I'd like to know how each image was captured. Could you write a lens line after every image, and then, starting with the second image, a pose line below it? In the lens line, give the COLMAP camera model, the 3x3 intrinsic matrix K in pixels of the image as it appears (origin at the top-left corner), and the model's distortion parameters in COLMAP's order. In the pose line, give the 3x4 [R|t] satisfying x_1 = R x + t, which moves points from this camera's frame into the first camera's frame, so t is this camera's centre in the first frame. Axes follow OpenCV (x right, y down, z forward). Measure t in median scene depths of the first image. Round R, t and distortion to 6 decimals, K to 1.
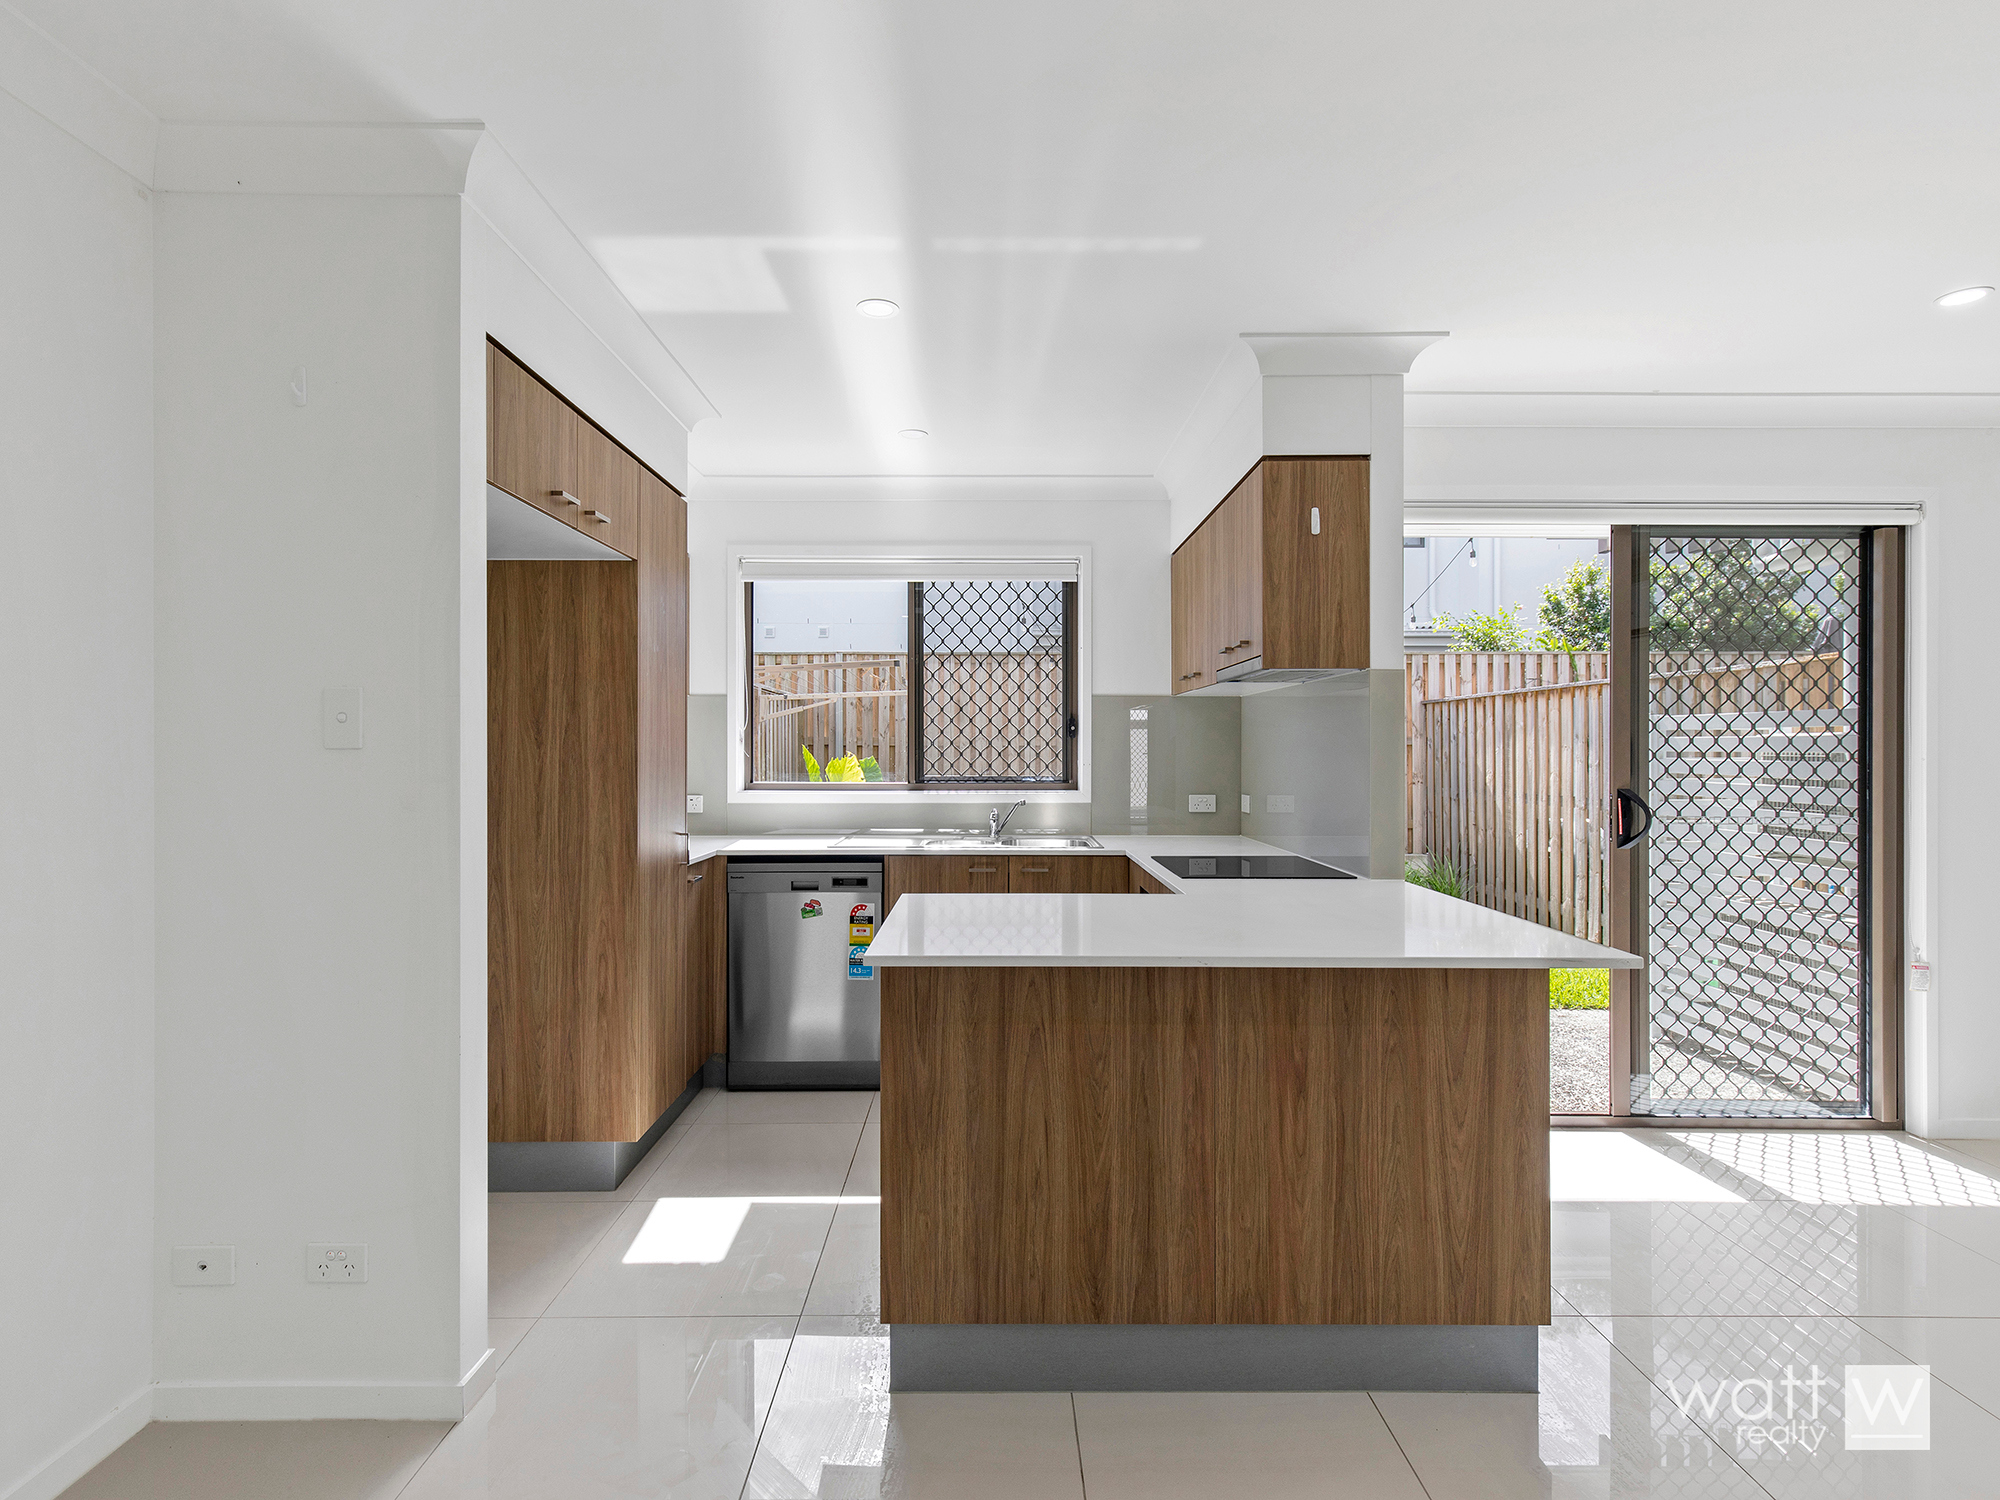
lens RADIAL K [[994.8, 0, 994.6], [0, 994.8, 780.7], [0, 0, 1]] dist [-0.000237, 0.010711]
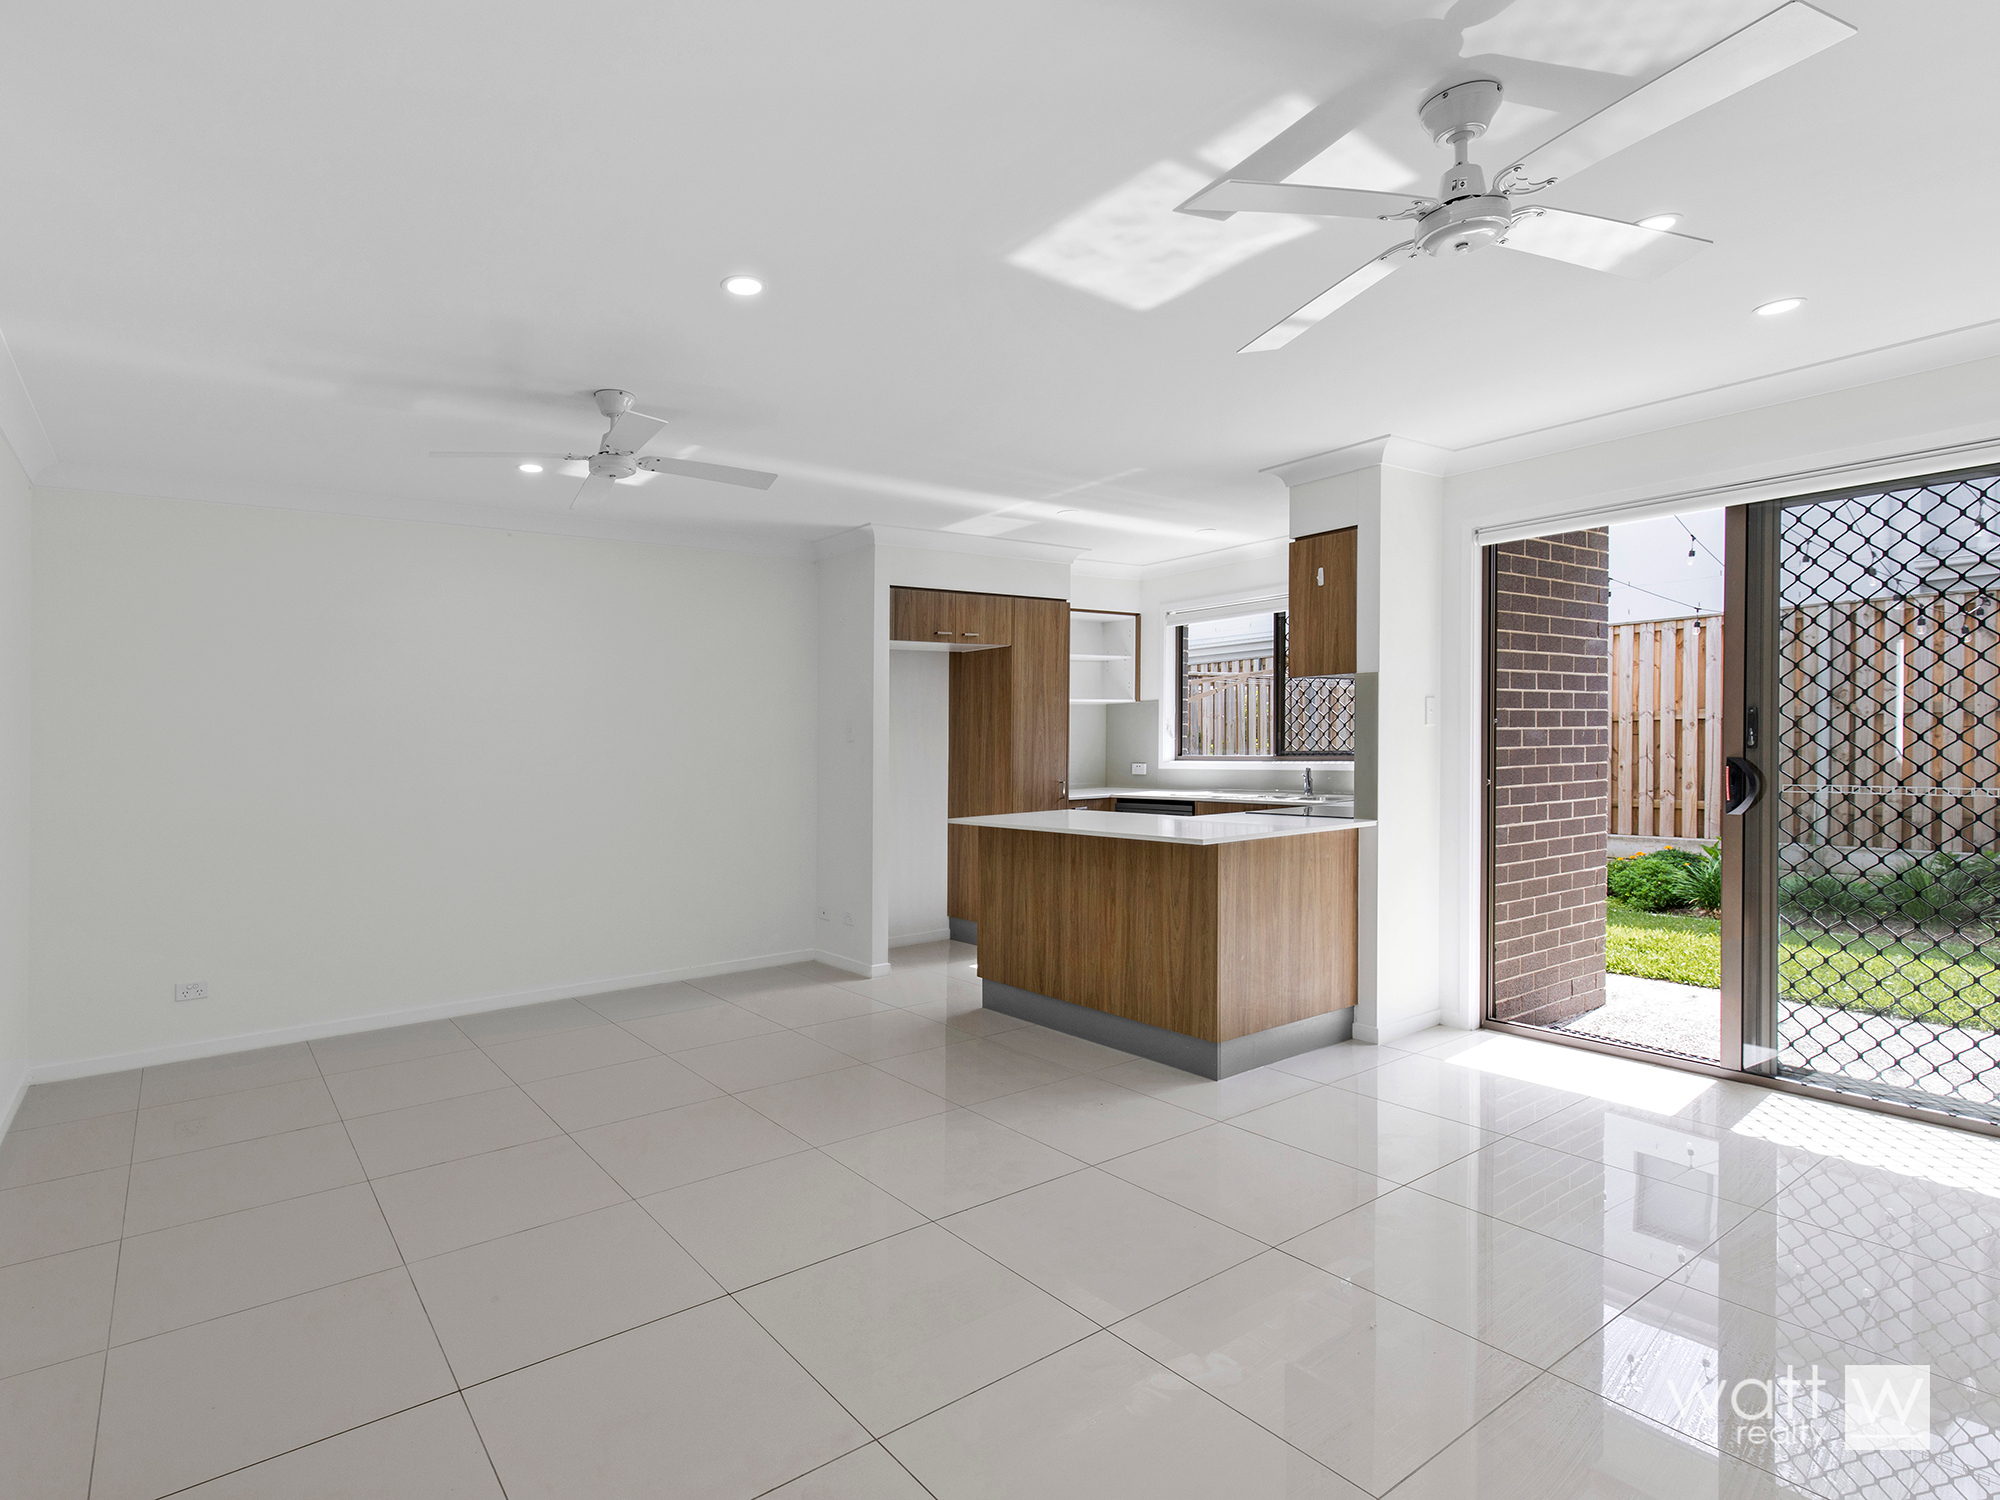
lens RADIAL K [[1110.5, 0, 1000.0], [0, 1110.5, 750.0], [0, 0, 1]] dist [-0.004699, -0.000574]
pose [[0.620318, -0.008826, -0.784301, 1.934068], [-0.003301, 0.999898, -0.013863, 0.033908], [0.784343, 0.011188, 0.620226, -0.593576]]
